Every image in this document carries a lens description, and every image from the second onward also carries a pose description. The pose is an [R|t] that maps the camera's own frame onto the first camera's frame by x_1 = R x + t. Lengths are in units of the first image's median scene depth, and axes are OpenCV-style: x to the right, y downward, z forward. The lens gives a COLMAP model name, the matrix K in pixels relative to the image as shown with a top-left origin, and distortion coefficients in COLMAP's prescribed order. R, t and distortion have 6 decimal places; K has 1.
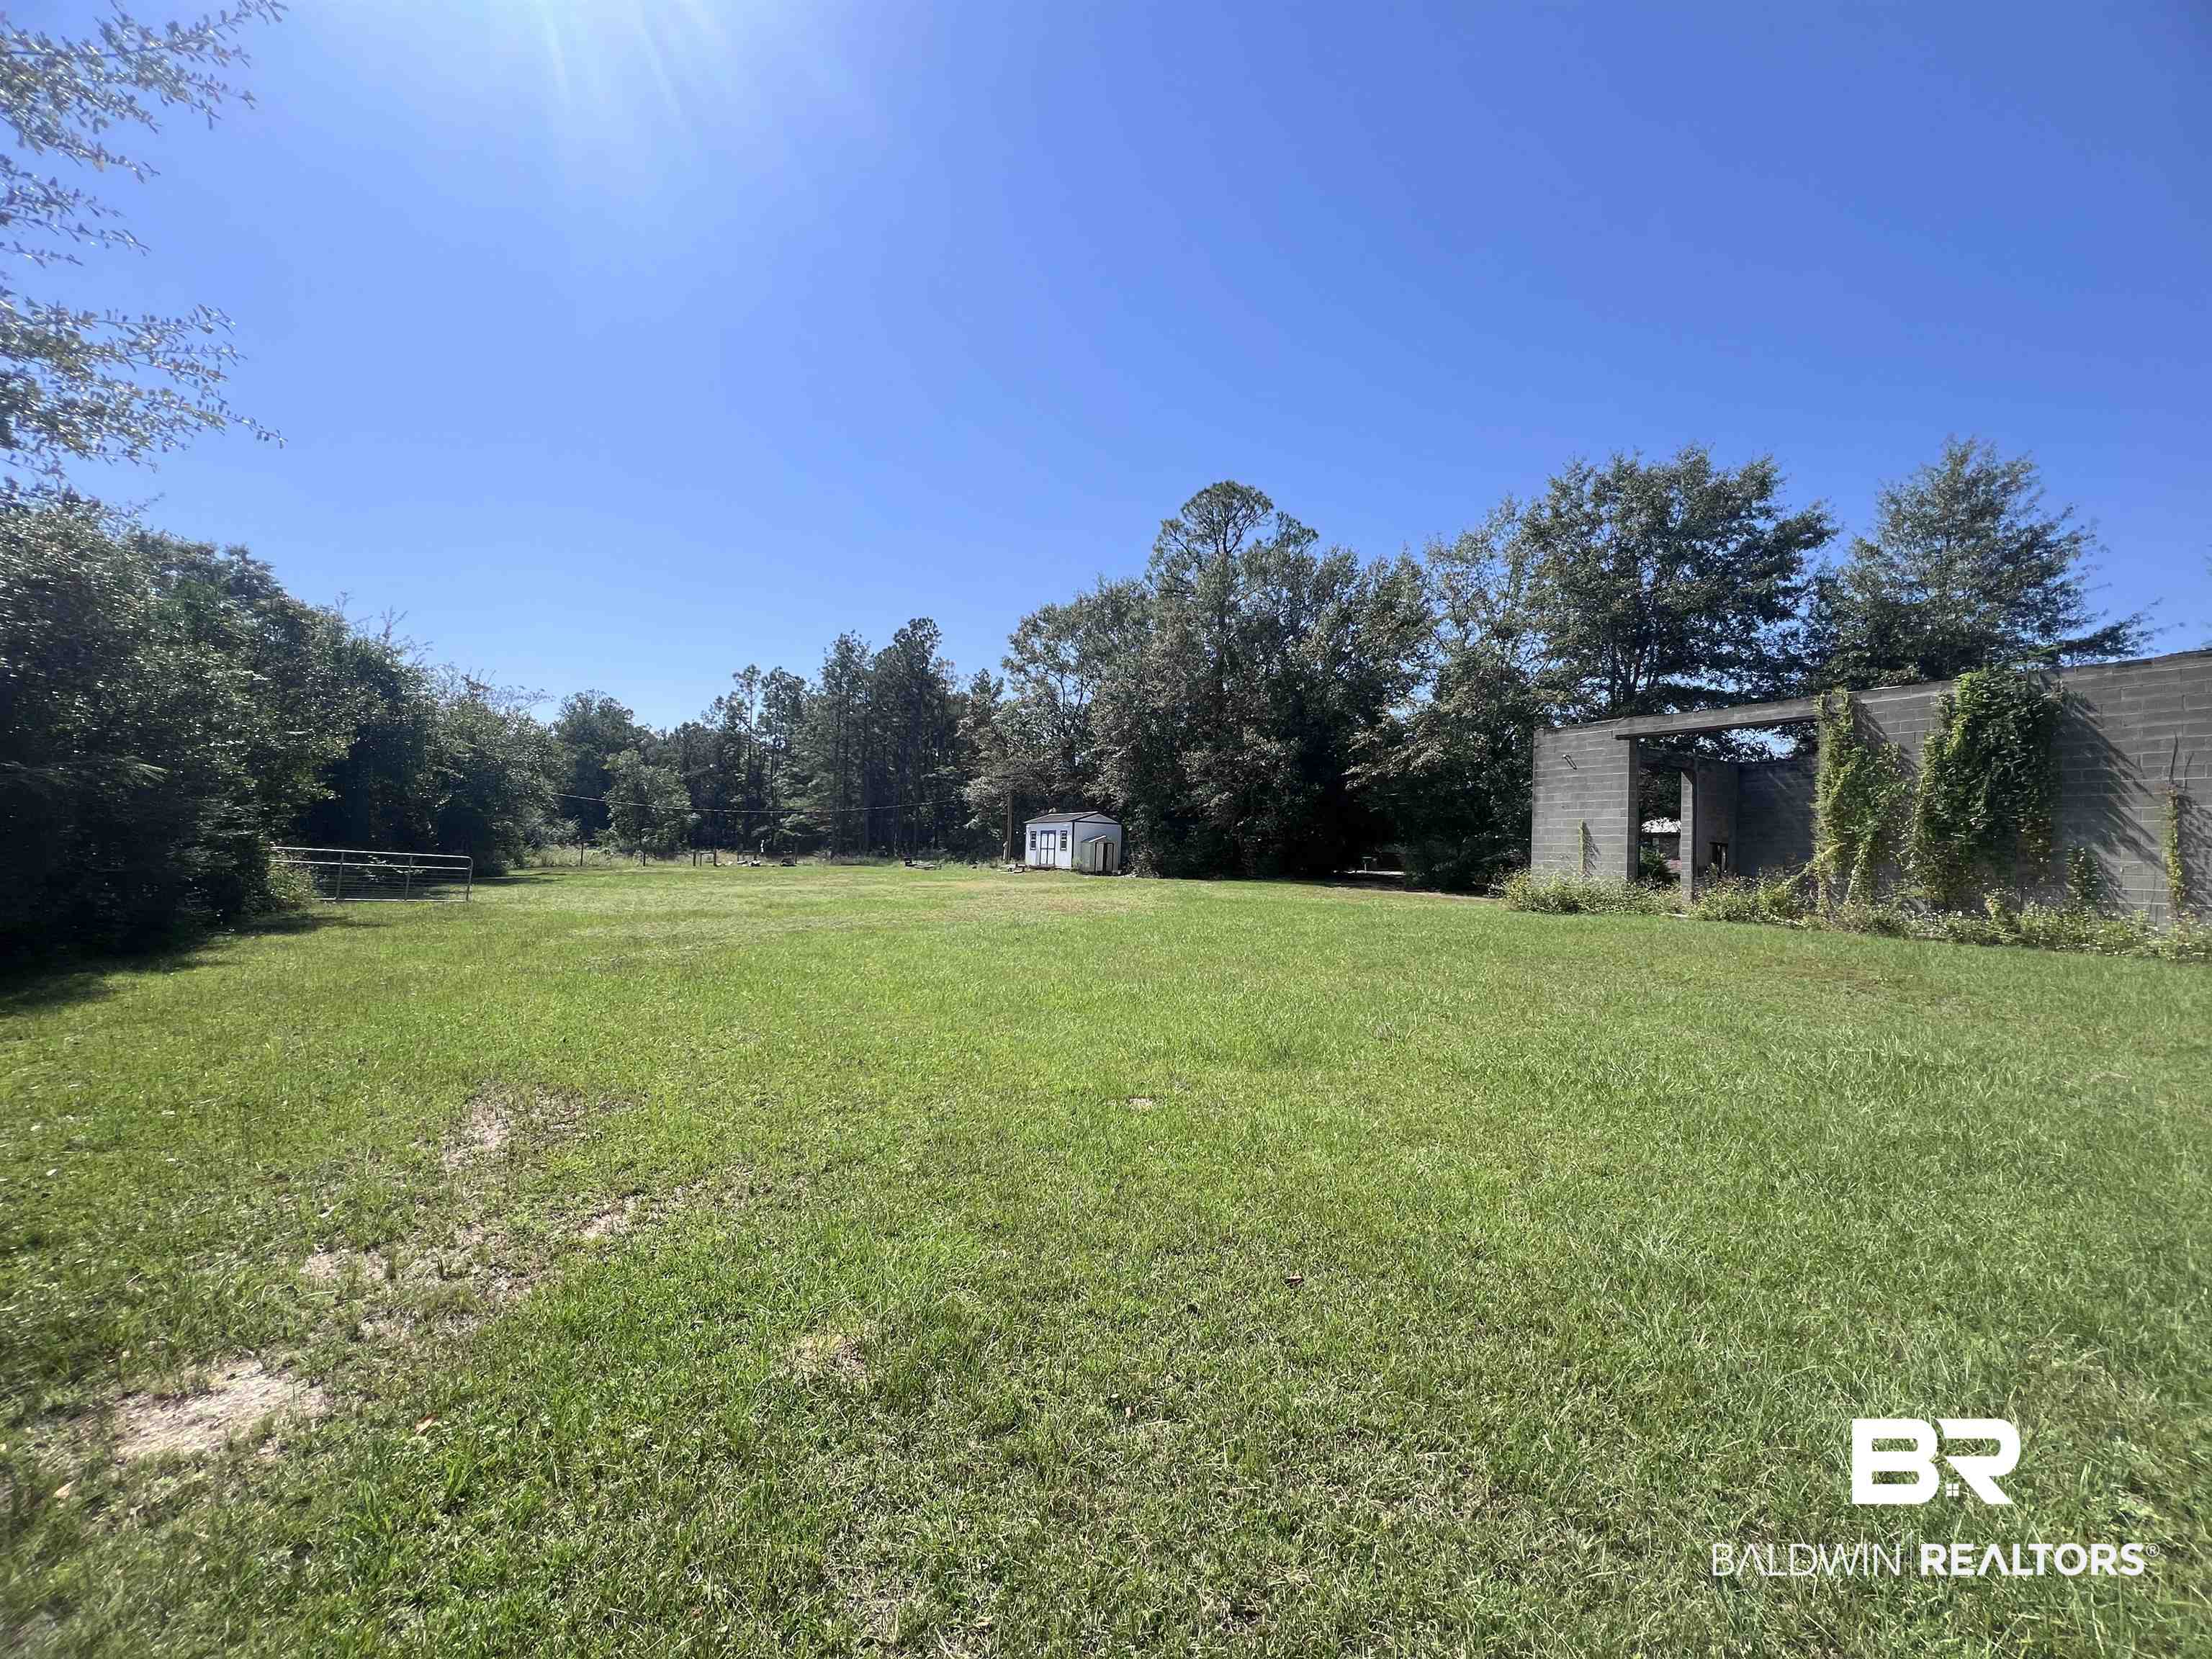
lens RADIAL K [[885.5, 0, 1107.7], [0, 885.5, 832.6], [0, 0, 1]] dist [0.002310, 0.000348]
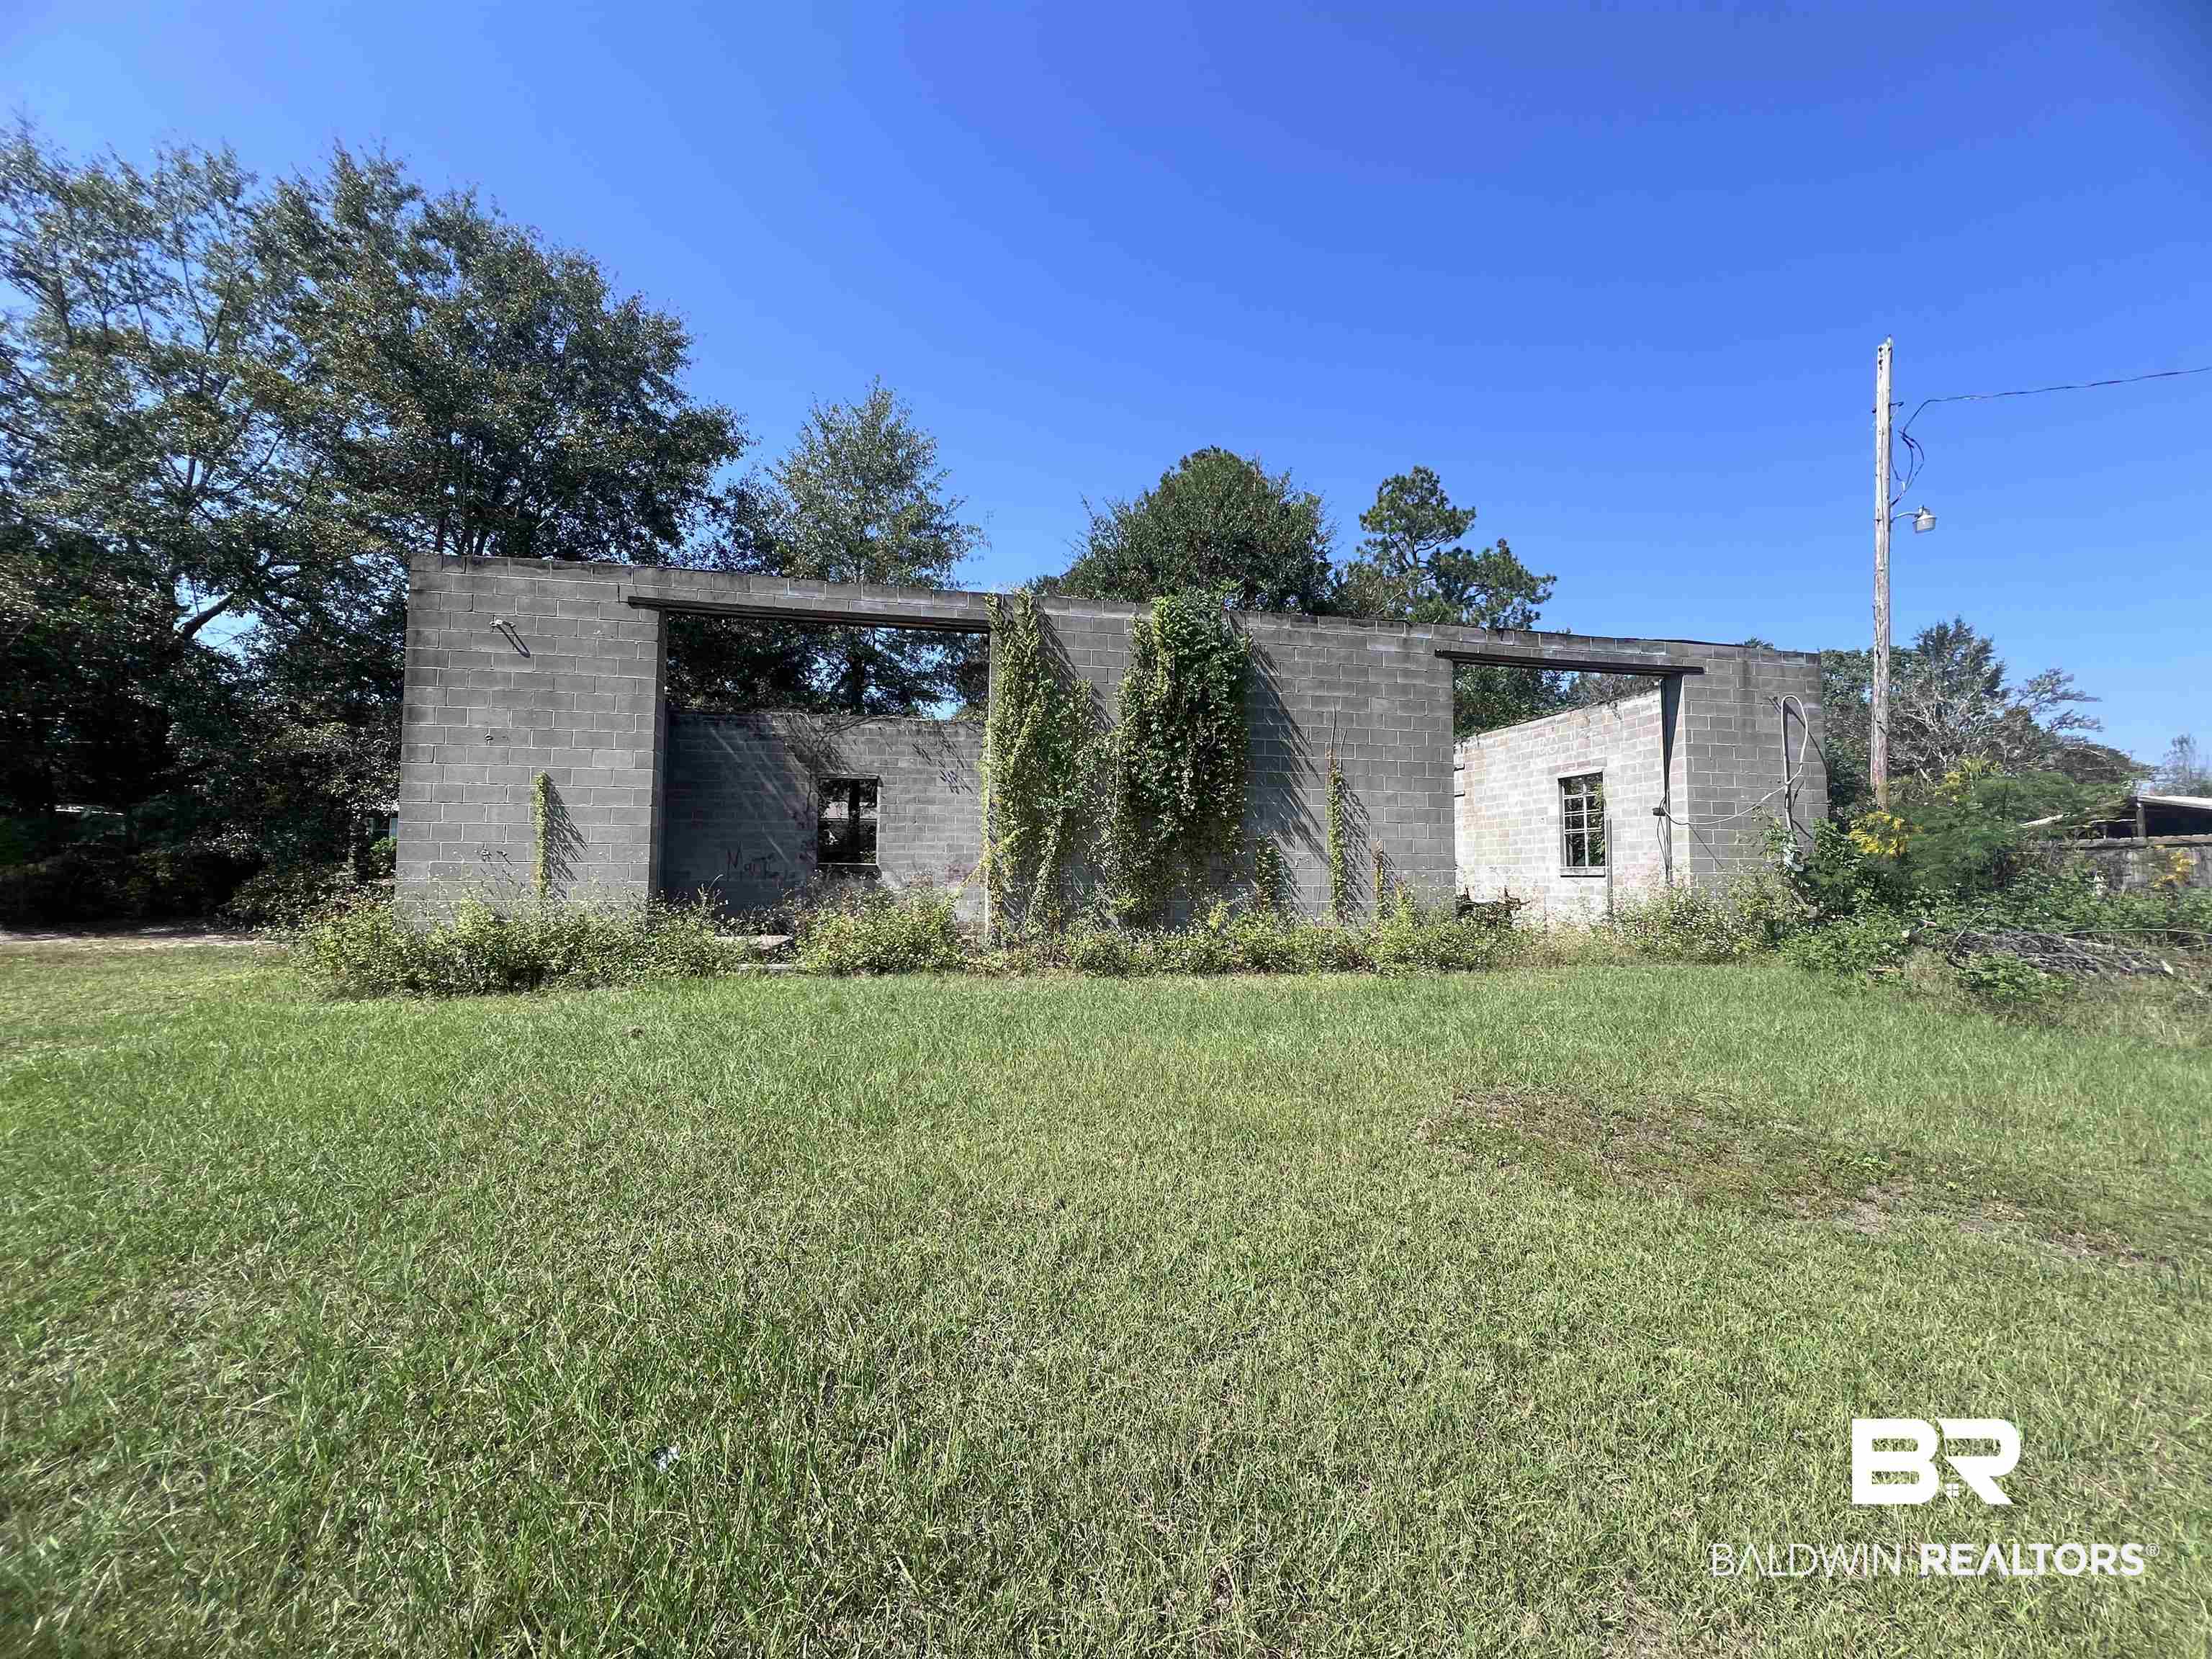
lens RADIAL K [[885.5, 0, 1103.0], [0, 885.5, 818.1], [0, 0, 1]] dist [0.002310, 0.000348]
pose [[0.290048, 0.019078, 0.956822, 0.249382], [-0.022609, 0.999659, -0.013078, 0.012140], [-0.956745, -0.017839, 0.290381, 0.789660]]
